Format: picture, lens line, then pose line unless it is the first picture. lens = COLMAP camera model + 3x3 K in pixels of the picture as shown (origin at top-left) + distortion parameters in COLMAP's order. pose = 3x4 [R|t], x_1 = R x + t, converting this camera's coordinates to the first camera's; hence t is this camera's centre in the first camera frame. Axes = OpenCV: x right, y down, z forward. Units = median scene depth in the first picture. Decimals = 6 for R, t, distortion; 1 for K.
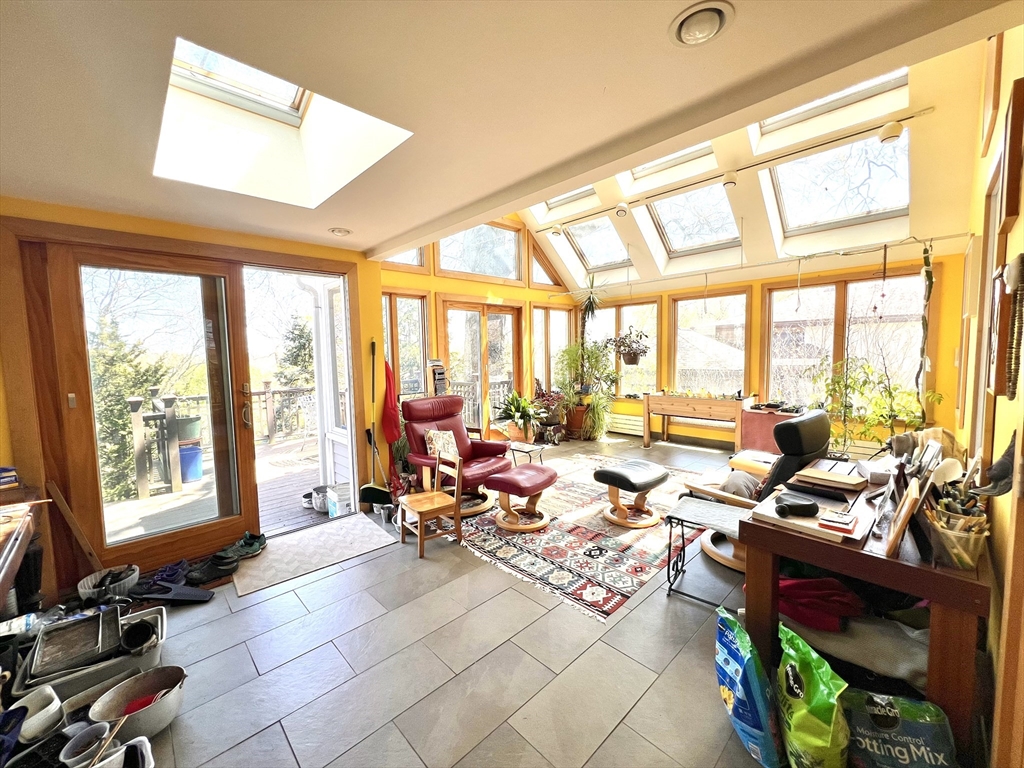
lens RADIAL K [[409.1, 0, 509.8], [0, 409.1, 383.0], [0, 0, 1]] dist [-0.001236, -0.000006]
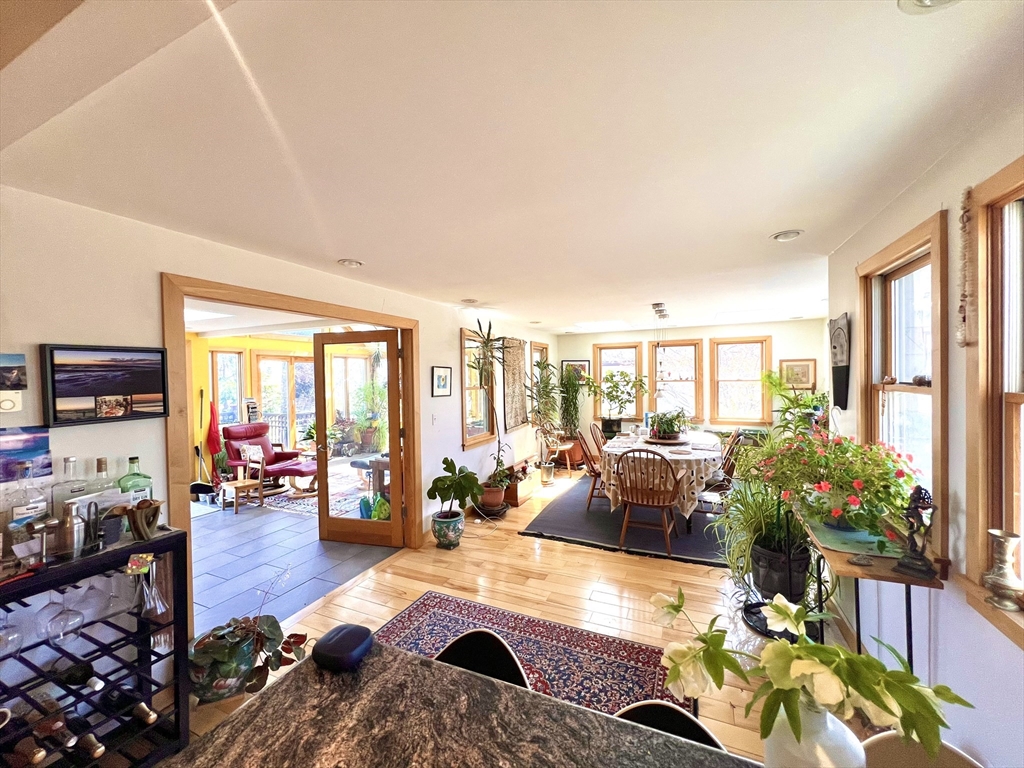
lens RADIAL K [[409.1, 0, 509.8], [0, 409.1, 383.0], [0, 0, 1]] dist [-0.001236, -0.000006]
pose [[0.930049, -0.000205, 0.367435, 0.194105], [0.024831, 0.997749, -0.062295, 0.000970], [-0.366595, 0.067061, 0.927961, -0.919271]]
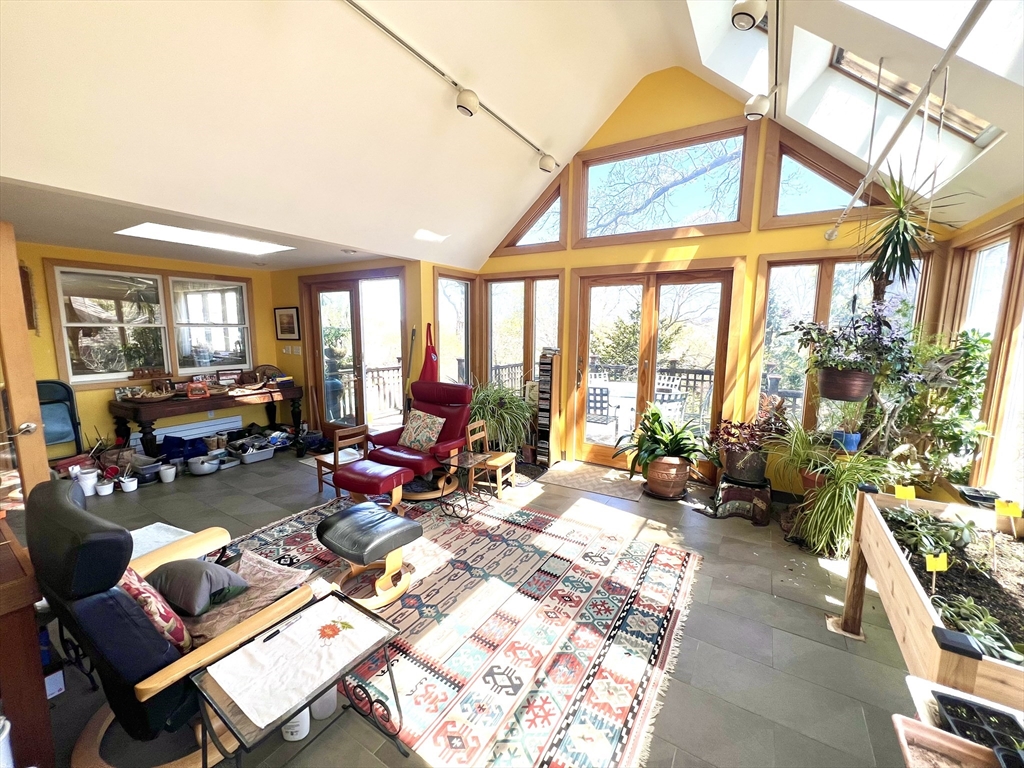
lens RADIAL K [[409.1, 0, 509.8], [0, 409.1, 383.0], [0, 0, 1]] dist [-0.001236, -0.000006]
pose [[0.237325, 0.159389, -0.958265, 0.975067], [-0.088956, 0.985869, 0.141950, -0.146210], [0.967349, 0.051555, 0.248150, 1.032273]]
